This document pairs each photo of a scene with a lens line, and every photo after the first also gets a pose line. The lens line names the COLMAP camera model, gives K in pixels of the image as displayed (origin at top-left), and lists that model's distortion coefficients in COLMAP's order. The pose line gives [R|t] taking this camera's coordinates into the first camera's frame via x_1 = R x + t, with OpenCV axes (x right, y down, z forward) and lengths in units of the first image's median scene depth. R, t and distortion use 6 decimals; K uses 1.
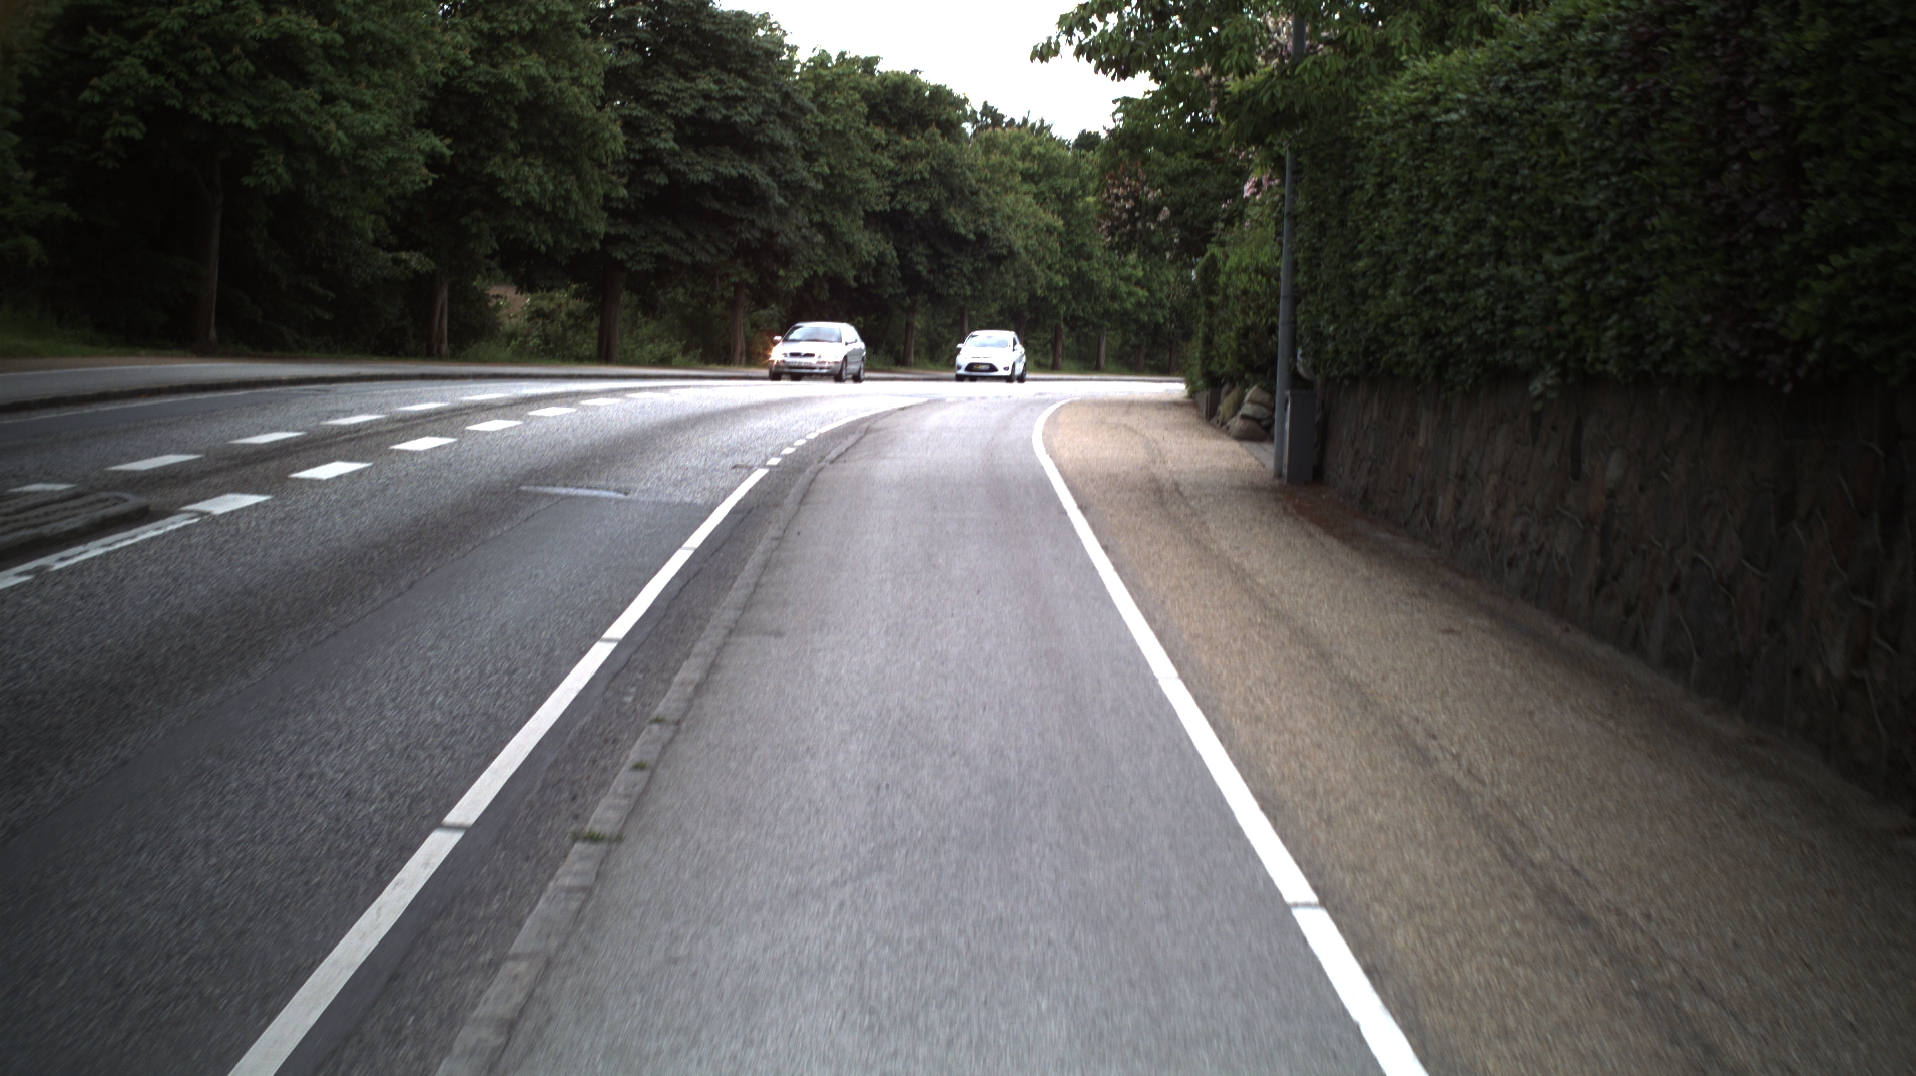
lens RADIAL K [[3344.1, 0, 958.0], [0, 3344.1, 538.0], [0, 0, 1]] dist [-0.287890, 0.301529]
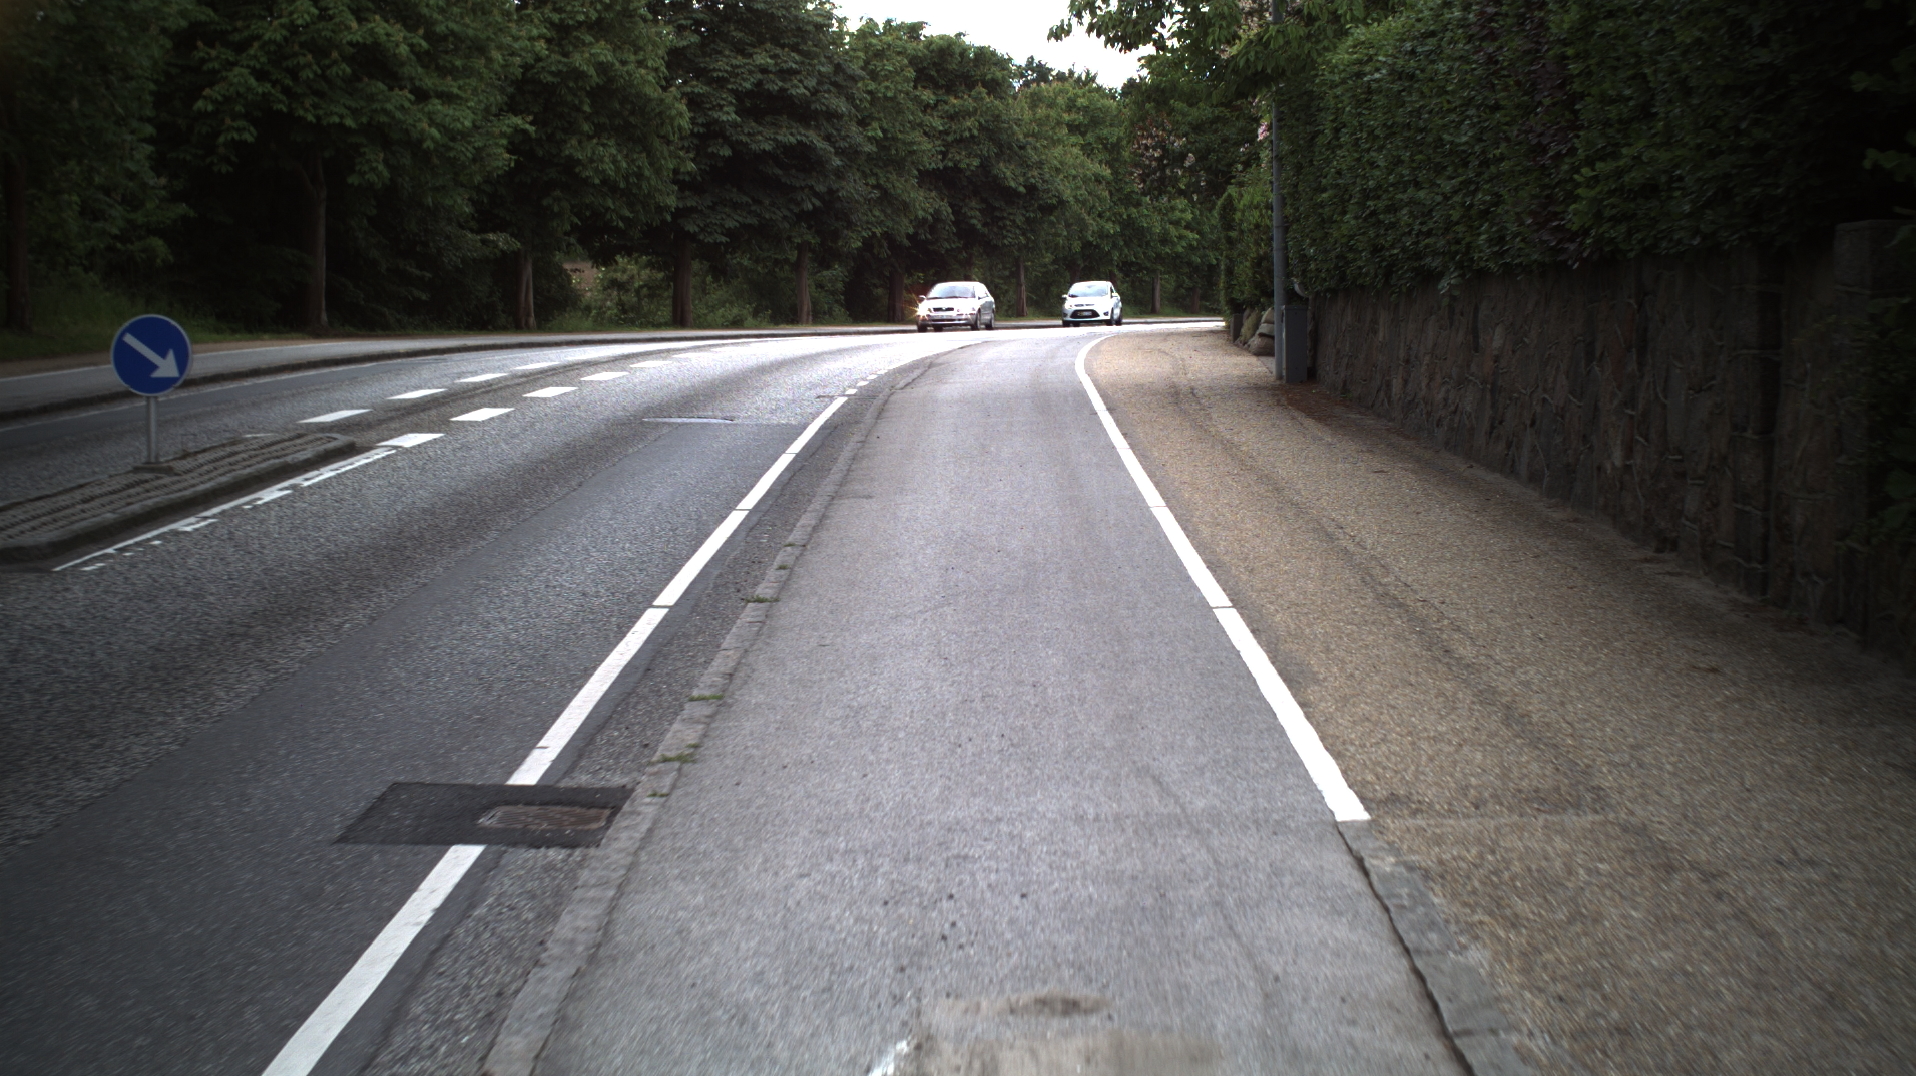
lens RADIAL K [[3344.1, 0, 958.0], [0, 3344.1, 538.0], [0, 0, 1]] dist [-0.287890, 0.301529]
pose [[0.998374, -0.052596, -0.021980, 0.002843], [0.052885, 0.998519, 0.012771, 0.008695], [0.021276, -0.013913, 0.999677, -0.095026]]
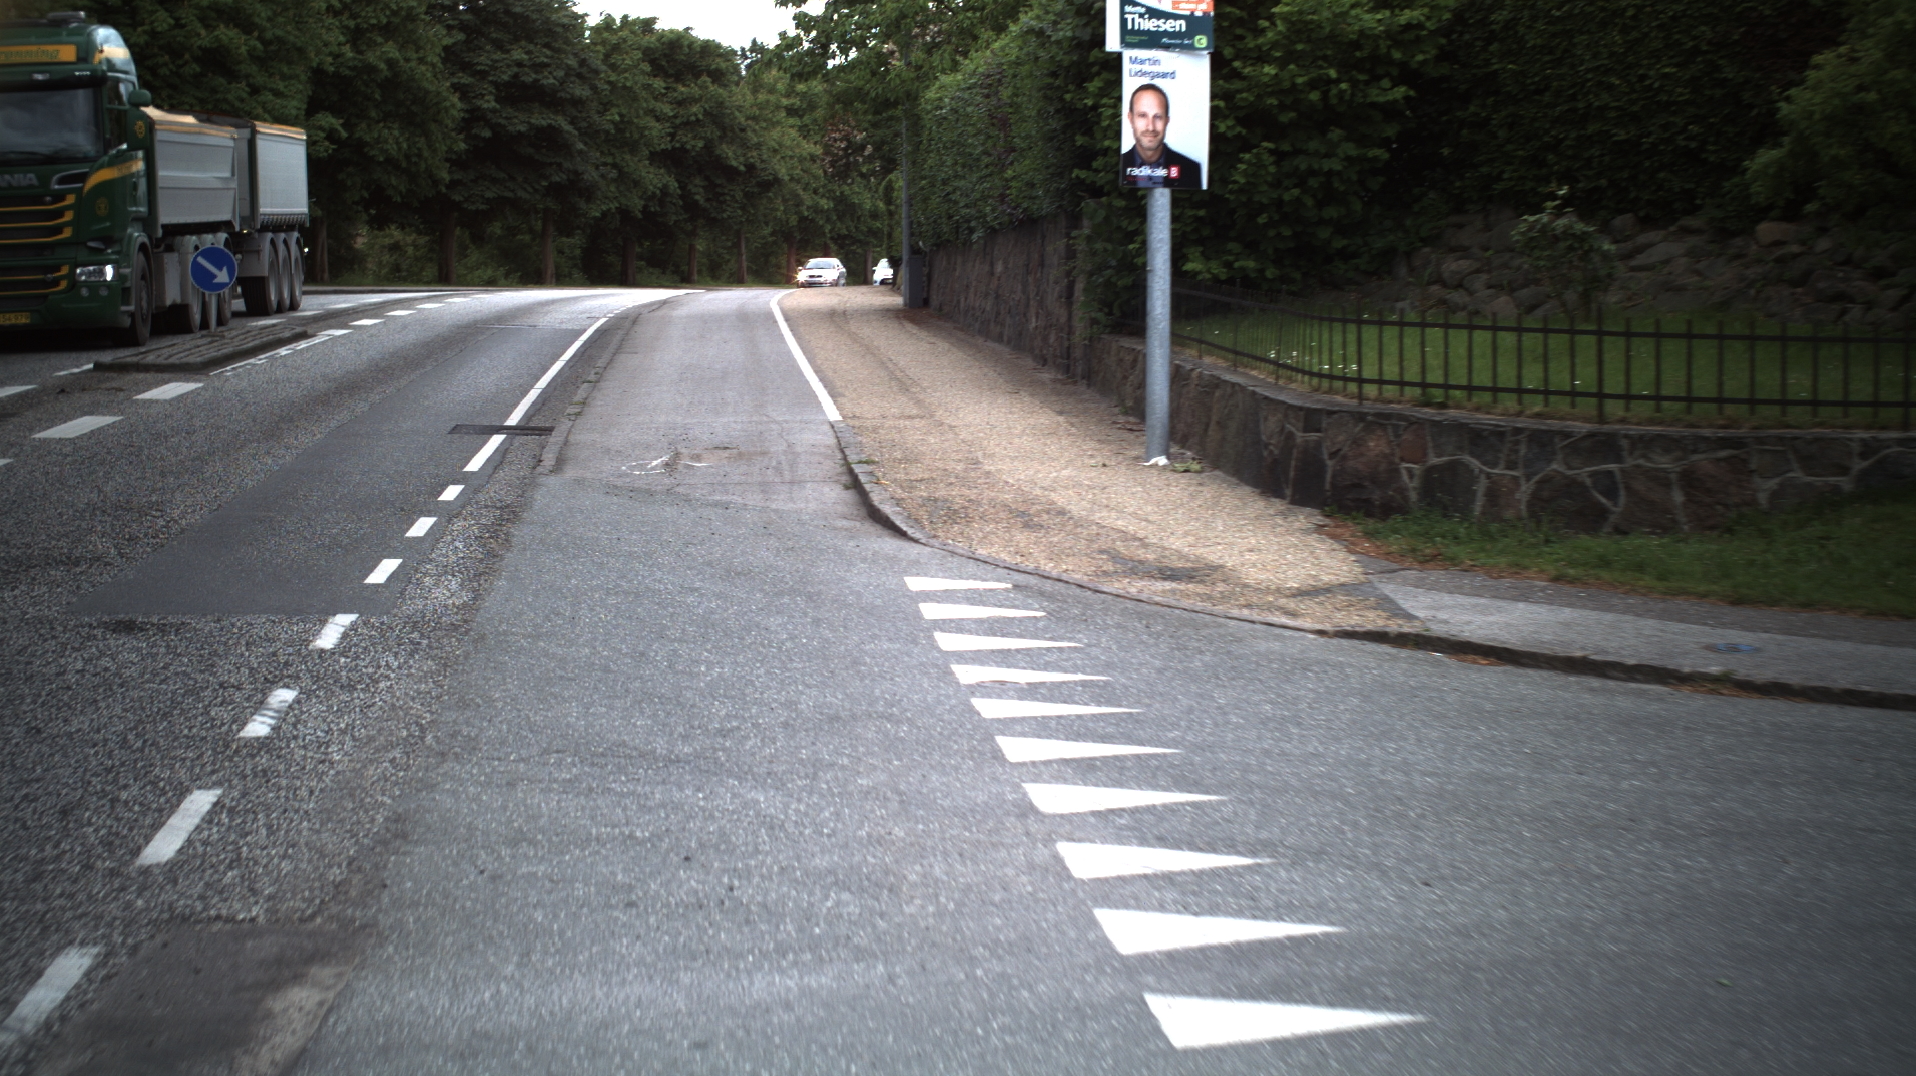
lens RADIAL K [[3344.1, 0, 958.0], [0, 3344.1, 538.0], [0, 0, 1]] dist [-0.287890, 0.301529]
pose [[0.997118, -0.045885, 0.060419, 0.006736], [0.044501, 0.998720, 0.024047, 0.032061], [-0.061445, -0.021289, 0.997883, -0.382580]]
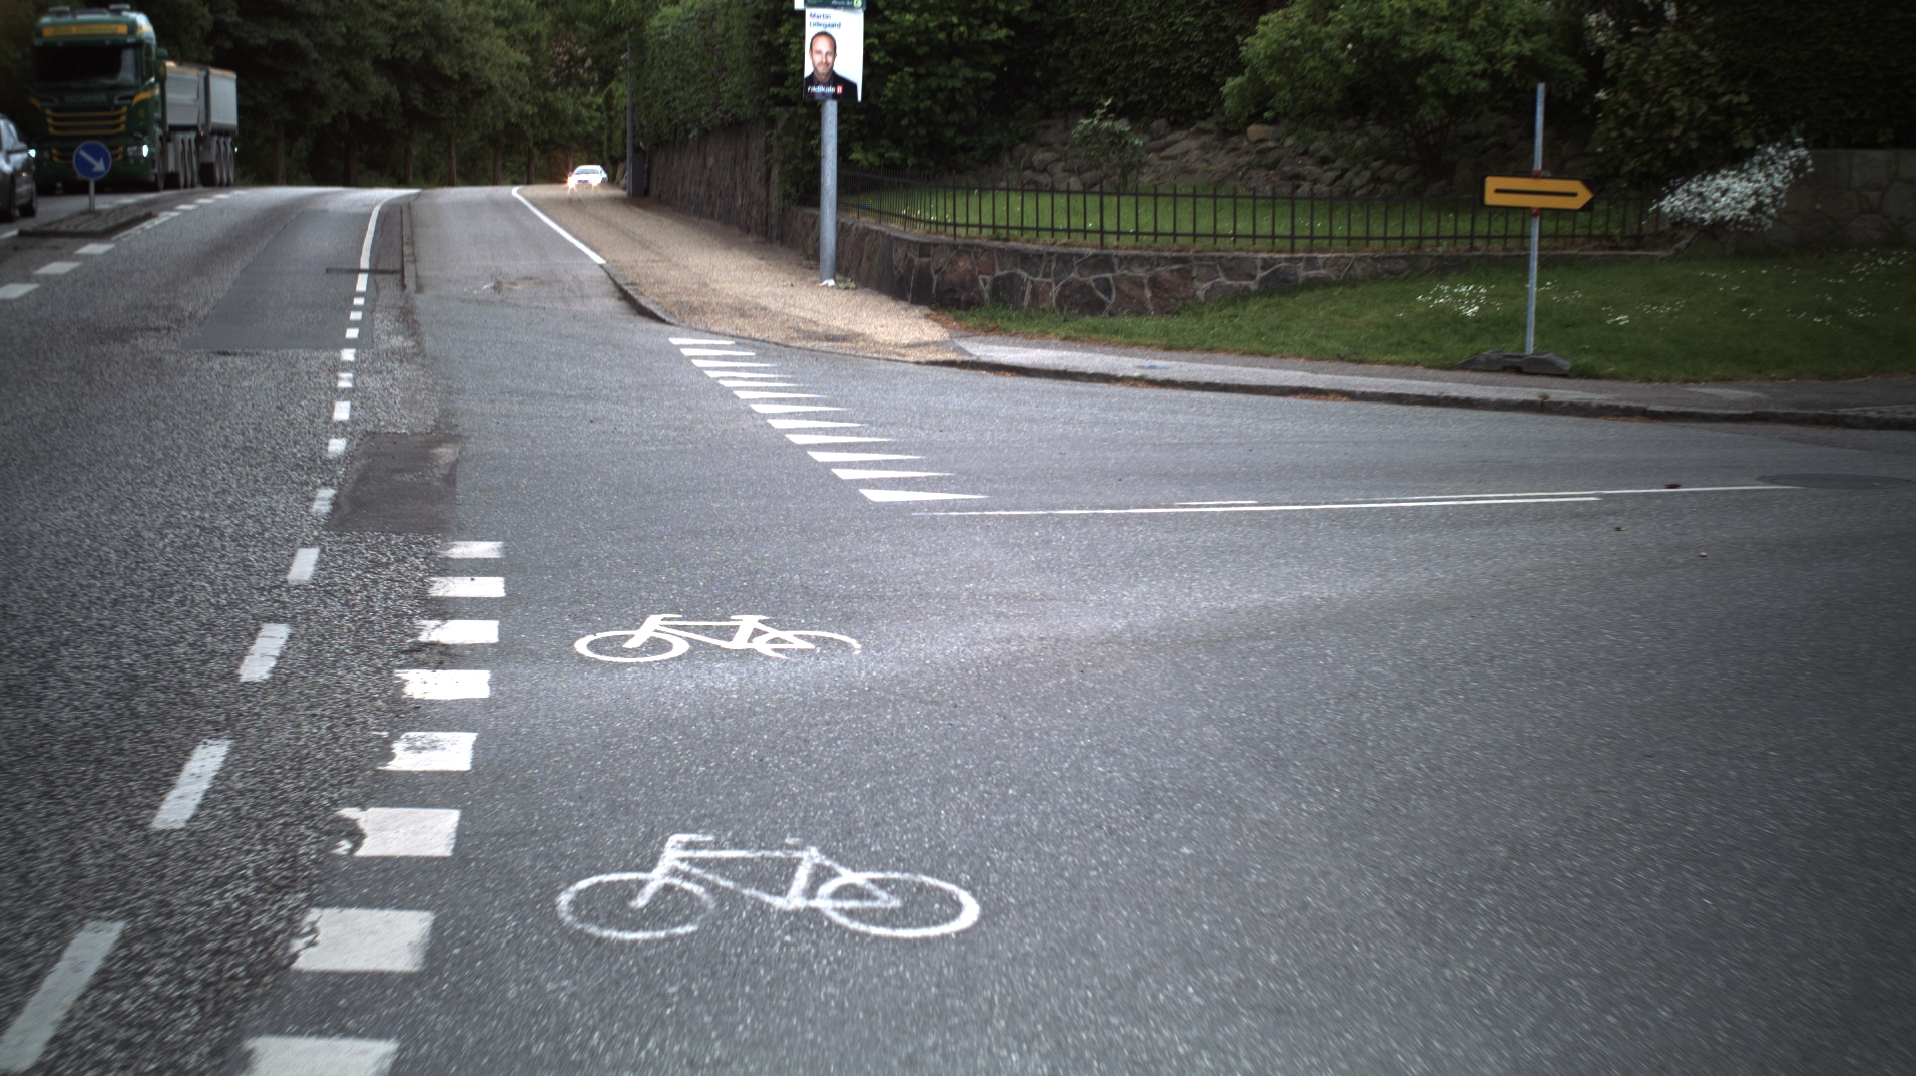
lens RADIAL K [[3344.1, 0, 958.0], [0, 3344.1, 538.0], [0, 0, 1]] dist [-0.287890, 0.301529]
pose [[0.987307, -0.049265, 0.150986, -0.013449], [0.041284, 0.997602, 0.055551, 0.046271], [-0.153361, -0.048613, 0.986974, -0.573118]]
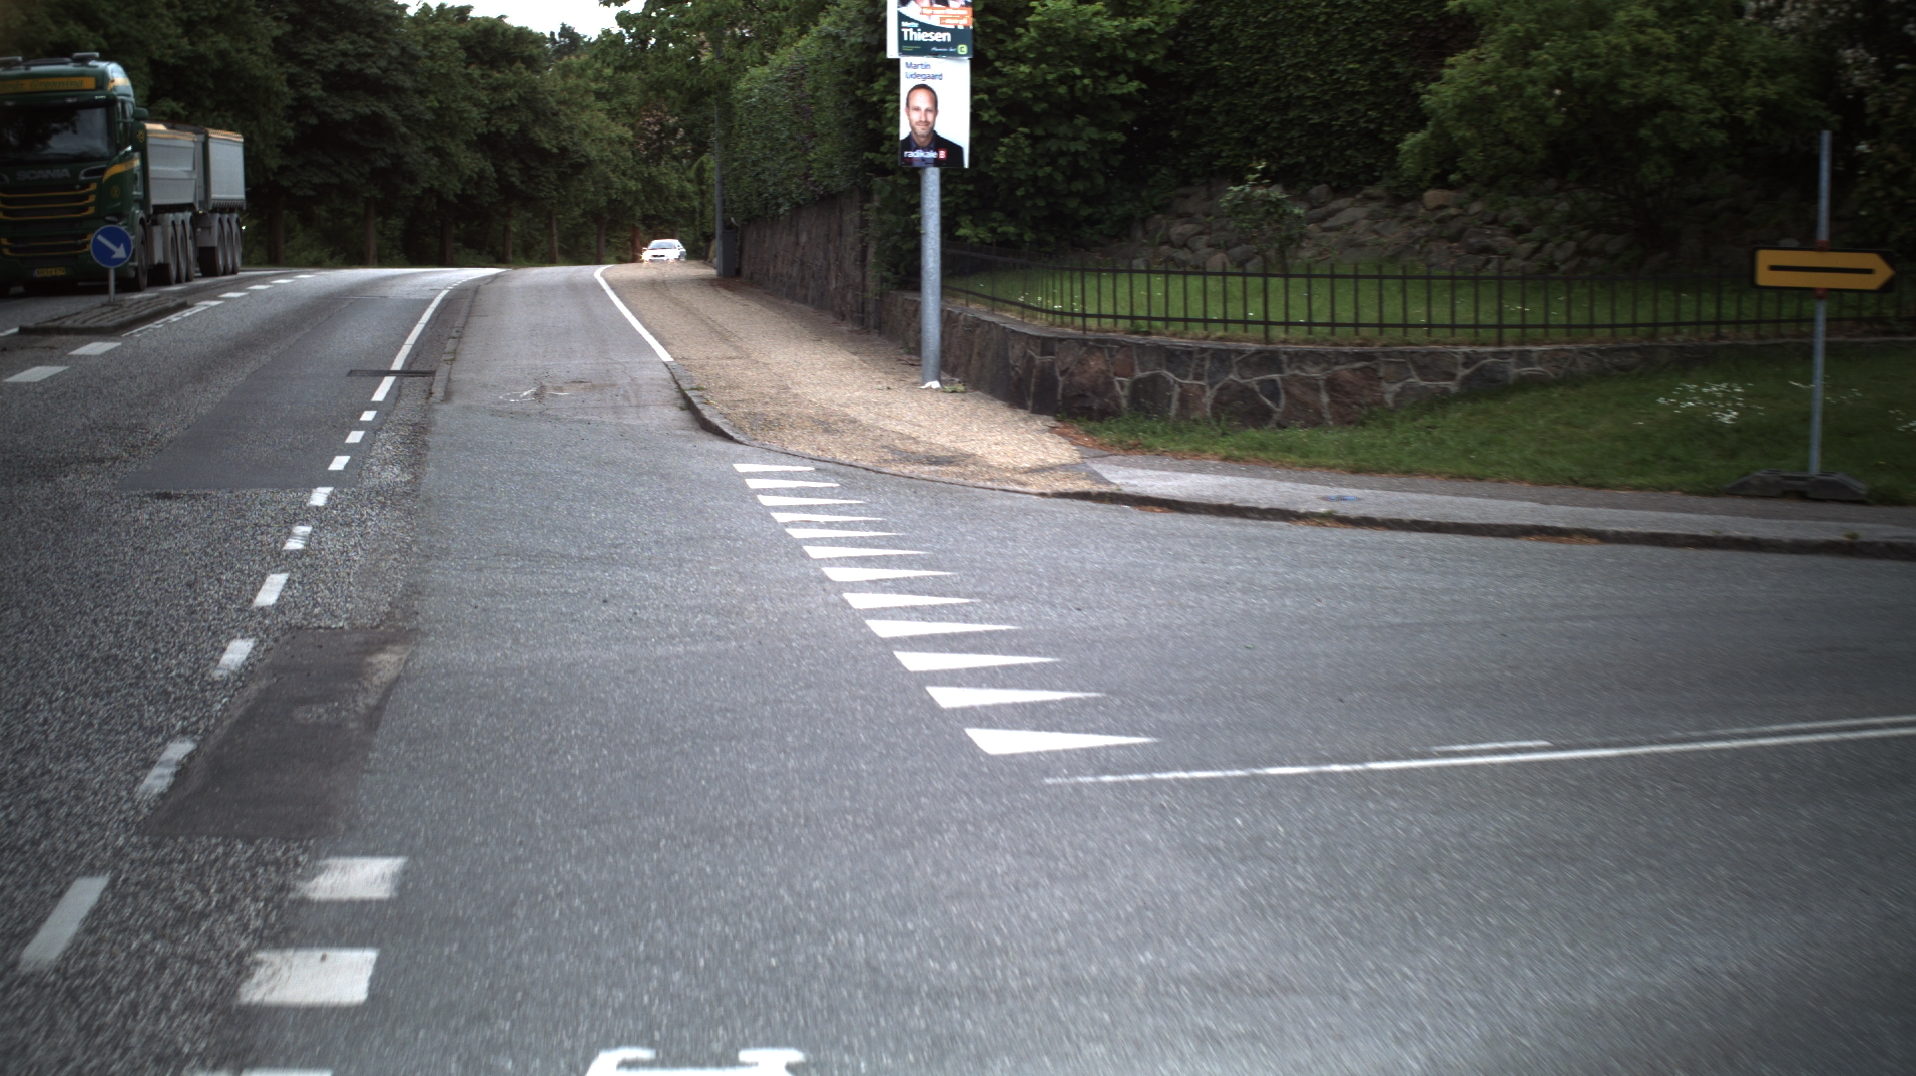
lens RADIAL K [[3344.1, 0, 958.0], [0, 3344.1, 538.0], [0, 0, 1]] dist [-0.287890, 0.301529]
pose [[0.991381, -0.058405, 0.117271, -0.000530], [0.054881, 0.997946, 0.033057, 0.039706], [-0.118961, -0.026336, 0.992550, -0.478626]]
